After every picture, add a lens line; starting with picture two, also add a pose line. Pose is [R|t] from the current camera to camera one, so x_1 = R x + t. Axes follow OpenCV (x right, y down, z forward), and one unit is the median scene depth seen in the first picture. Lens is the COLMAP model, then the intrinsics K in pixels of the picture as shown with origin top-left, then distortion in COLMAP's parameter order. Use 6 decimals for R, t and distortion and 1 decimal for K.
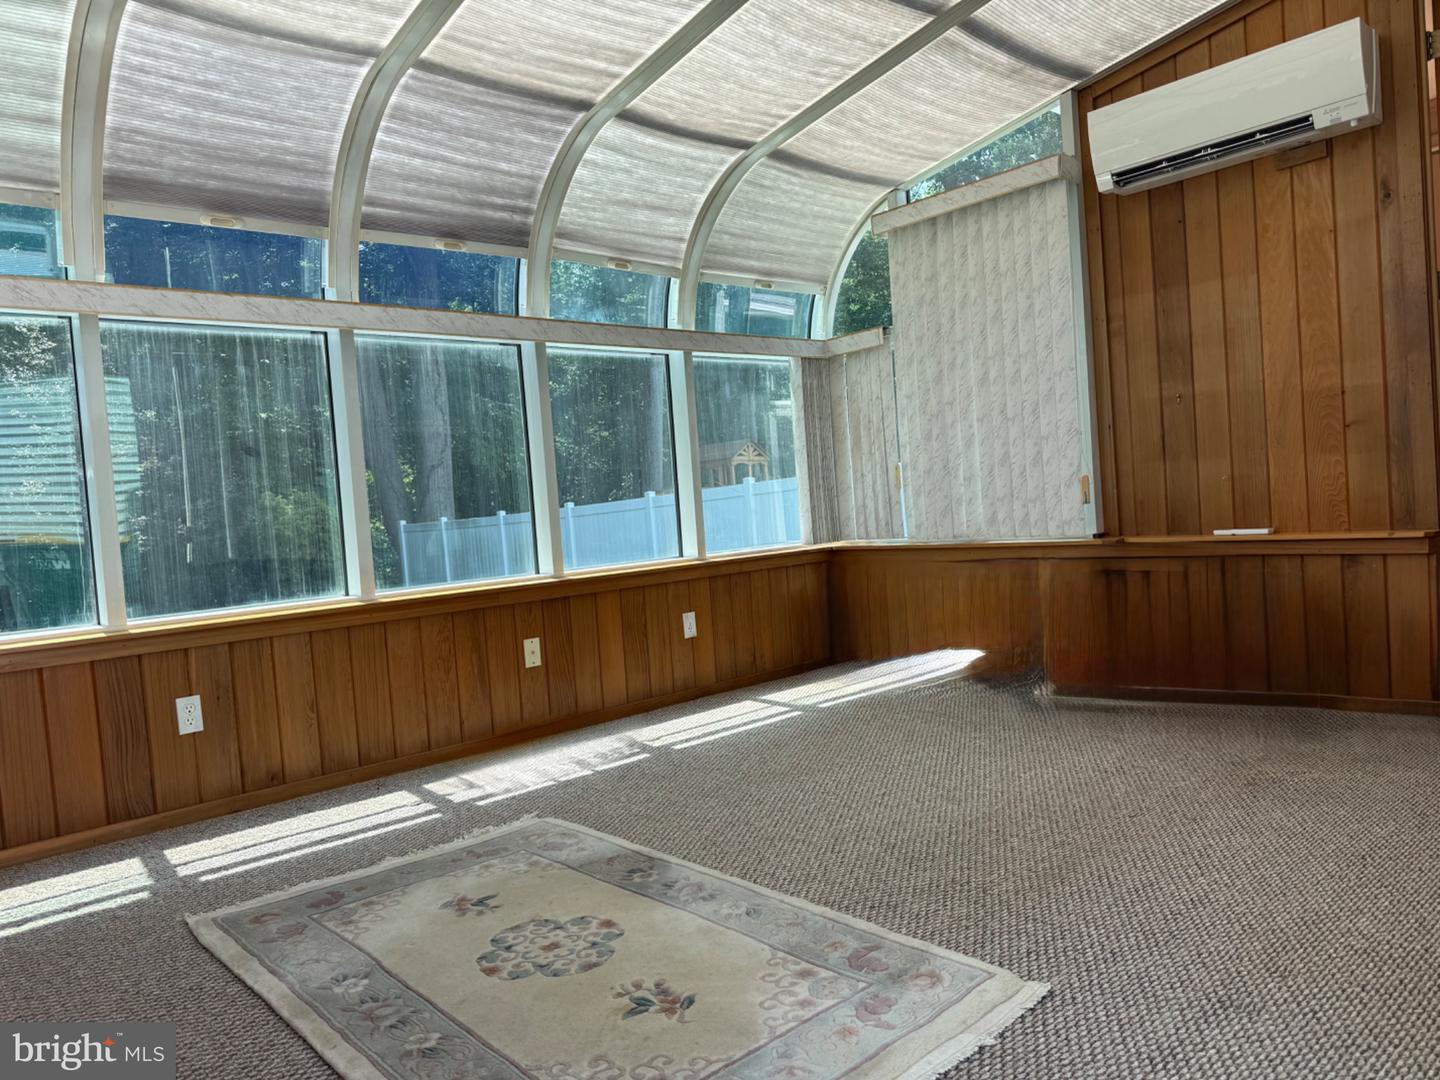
lens RADIAL K [[1009.6, 0, 720.0], [0, 1009.6, 540.0], [0, 0, 1]] dist [0.002716, 0.000542]
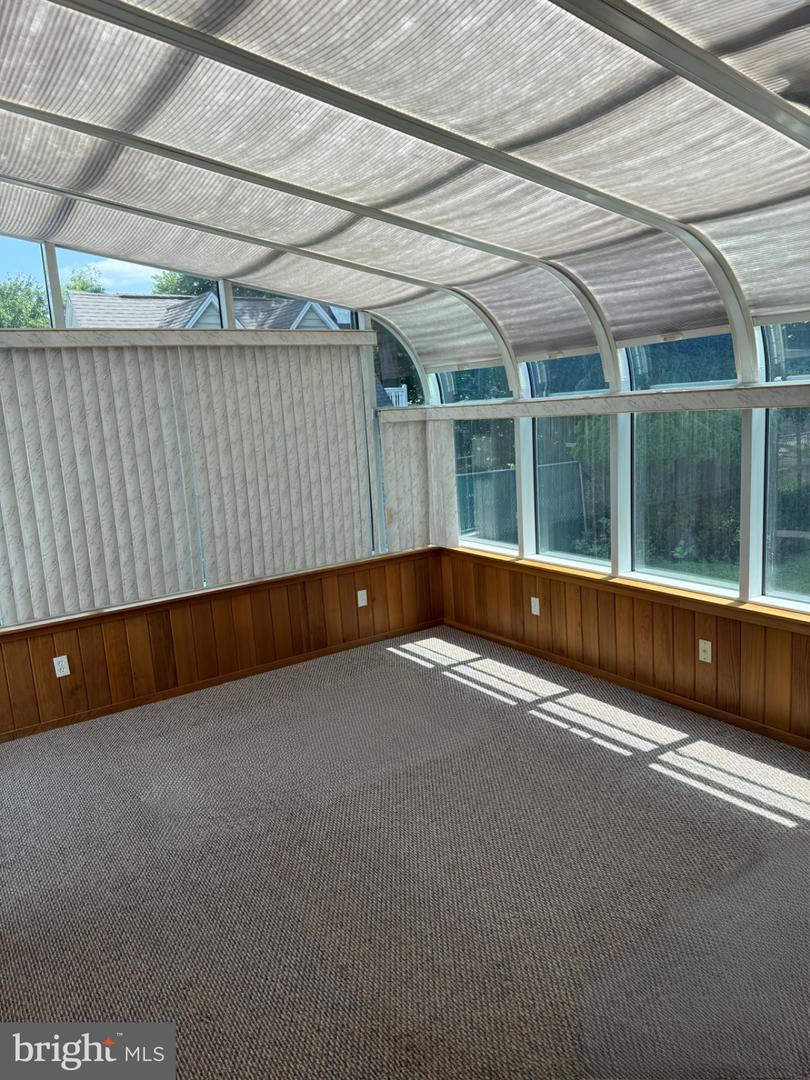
lens RADIAL K [[757.2, 0, 405.0], [0, 757.2, 540.0], [0, 0, 1]] dist [0.002716, 0.000542]
pose [[-0.141075, 0.257694, -0.955872, 1.007388], [0.038171, 0.966226, 0.254852, -0.382022], [0.989263, -0.000533, -0.146147, 1.013437]]
